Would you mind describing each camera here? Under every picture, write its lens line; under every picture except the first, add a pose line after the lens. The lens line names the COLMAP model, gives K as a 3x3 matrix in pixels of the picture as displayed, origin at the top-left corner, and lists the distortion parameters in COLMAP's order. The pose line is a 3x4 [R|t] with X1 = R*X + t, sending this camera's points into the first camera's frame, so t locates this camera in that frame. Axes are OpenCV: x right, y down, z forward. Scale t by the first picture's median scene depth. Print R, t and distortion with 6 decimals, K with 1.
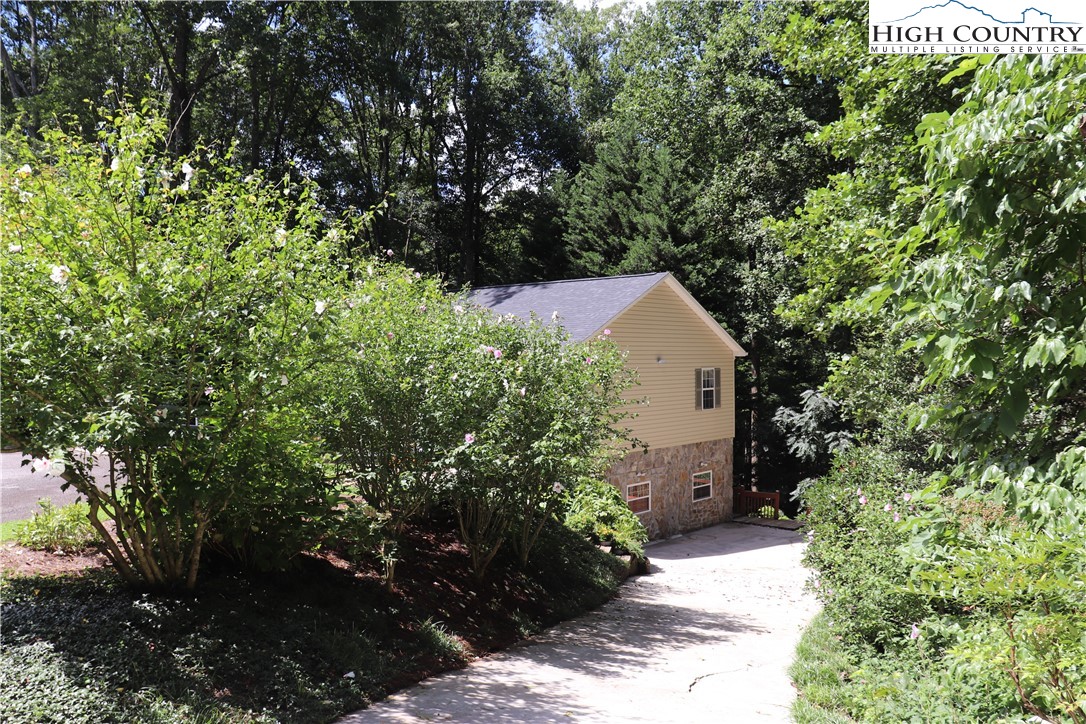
lens RADIAL K [[897.8, 0, 543.0], [0, 897.8, 362.0], [0, 0, 1]] dist [-0.179338, 0.178425]
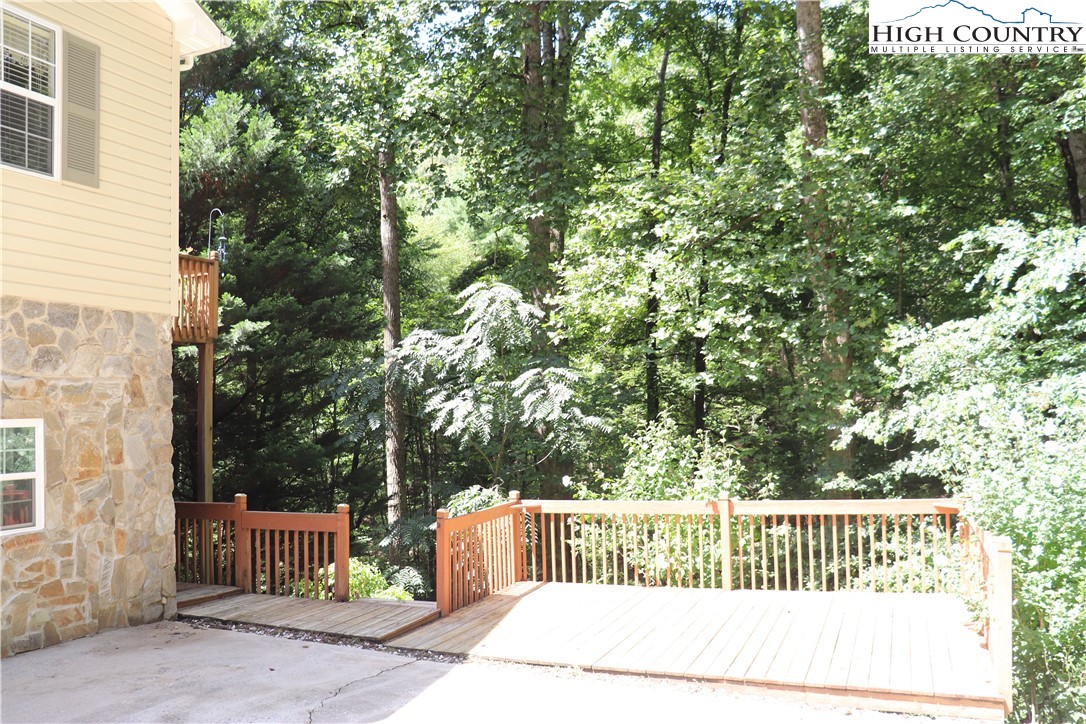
lens RADIAL K [[897.8, 0, 543.0], [0, 897.8, 362.0], [0, 0, 1]] dist [-0.179338, 0.178425]
pose [[0.952528, -0.003418, 0.304431, 0.193012], [0.024895, 0.997463, -0.066692, 0.096410], [-0.303431, 0.071105, 0.950197, 0.559791]]
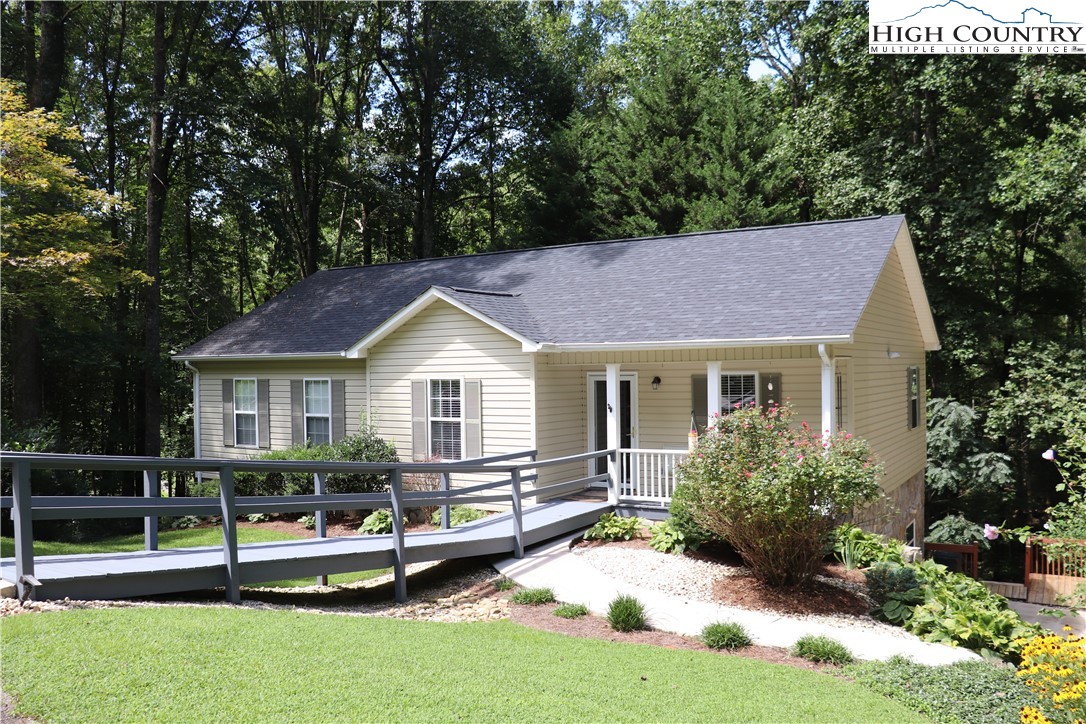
lens RADIAL K [[897.8, 0, 543.0], [0, 897.8, 362.0], [0, 0, 1]] dist [-0.179338, 0.178425]
pose [[0.987038, -0.005382, 0.160399, -0.149781], [0.007689, 0.999876, -0.013766, 0.007746], [-0.160305, 0.014820, 0.986956, 0.303628]]
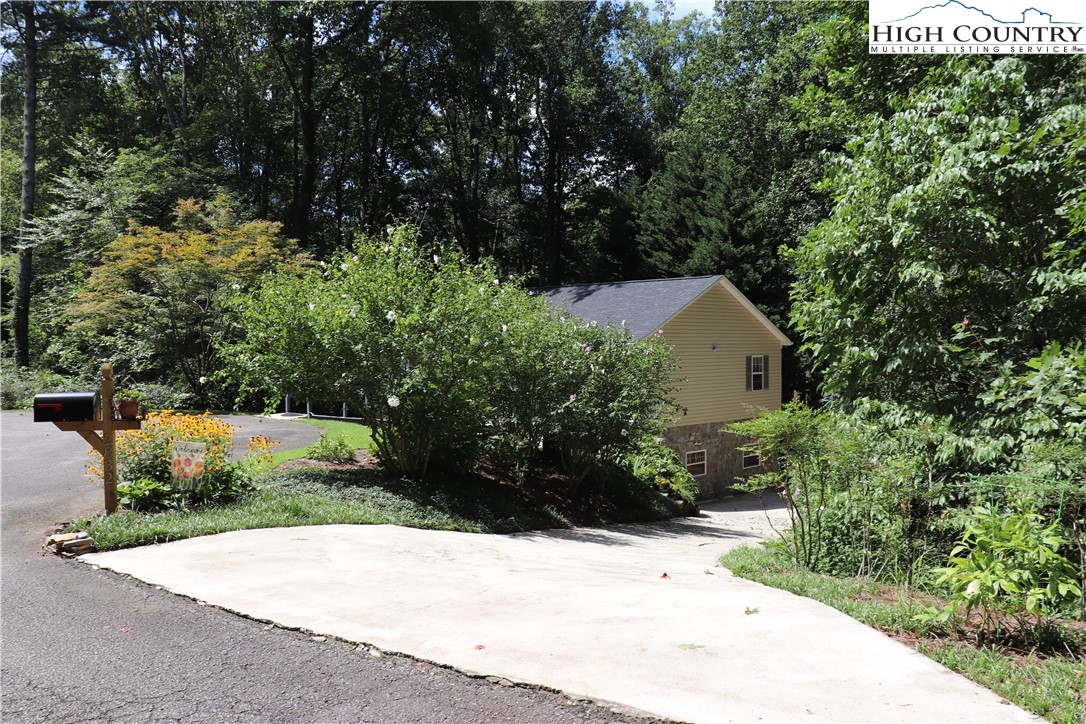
lens RADIAL K [[897.8, 0, 543.0], [0, 897.8, 362.0], [0, 0, 1]] dist [-0.179338, 0.178425]
pose [[0.996435, 0.005727, -0.084174, 0.001427], [-0.004266, 0.999837, 0.017521, -0.002899], [0.084260, -0.017099, 0.996297, -0.145807]]
